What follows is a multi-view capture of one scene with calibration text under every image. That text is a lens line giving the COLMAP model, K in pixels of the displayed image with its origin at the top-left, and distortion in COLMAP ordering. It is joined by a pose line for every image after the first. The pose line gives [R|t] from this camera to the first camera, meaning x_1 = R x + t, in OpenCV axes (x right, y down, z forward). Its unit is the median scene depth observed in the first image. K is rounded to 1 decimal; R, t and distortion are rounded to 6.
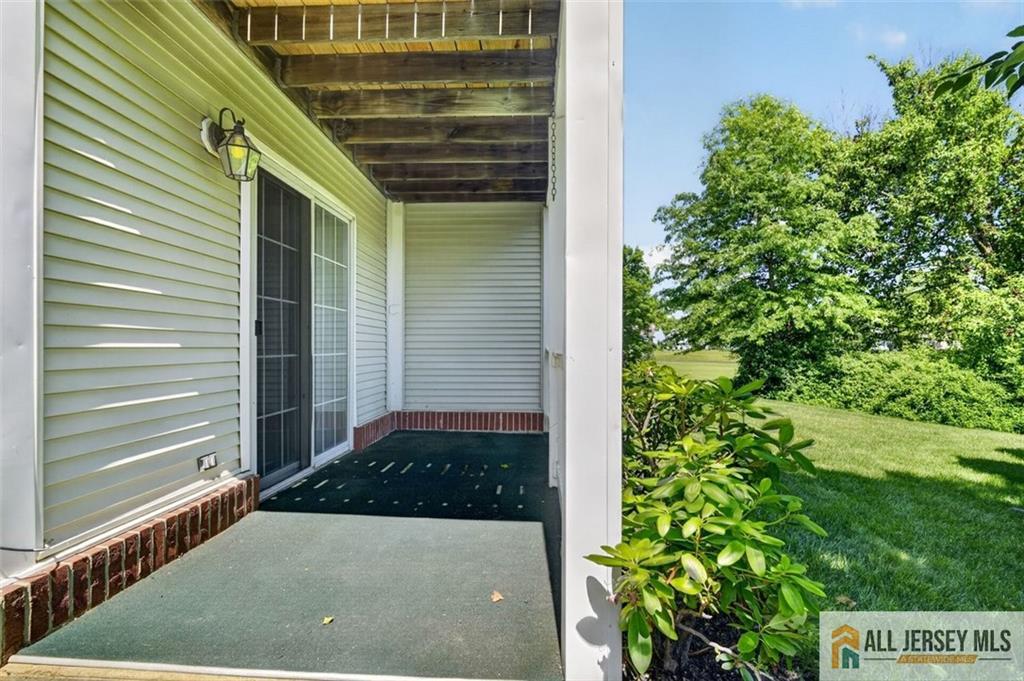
lens RADIAL K [[477.3, 0, 516.4], [0, 477.3, 333.9], [0, 0, 1]] dist [-0.000479, -0.000676]
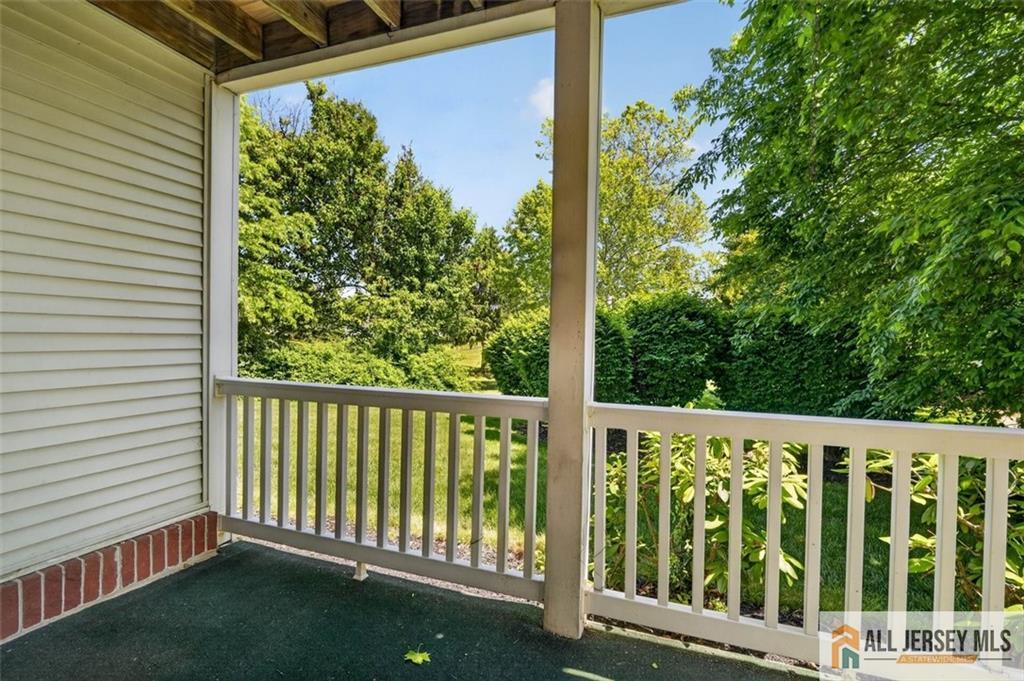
lens RADIAL K [[477.3, 0, 516.4], [0, 477.3, 333.9], [0, 0, 1]] dist [-0.000479, -0.000676]
pose [[0.312163, 0.007107, 0.950002, -0.130331], [-0.043350, 0.999037, 0.006771, -0.013605], [-0.949039, -0.043296, 0.312171, 0.231983]]
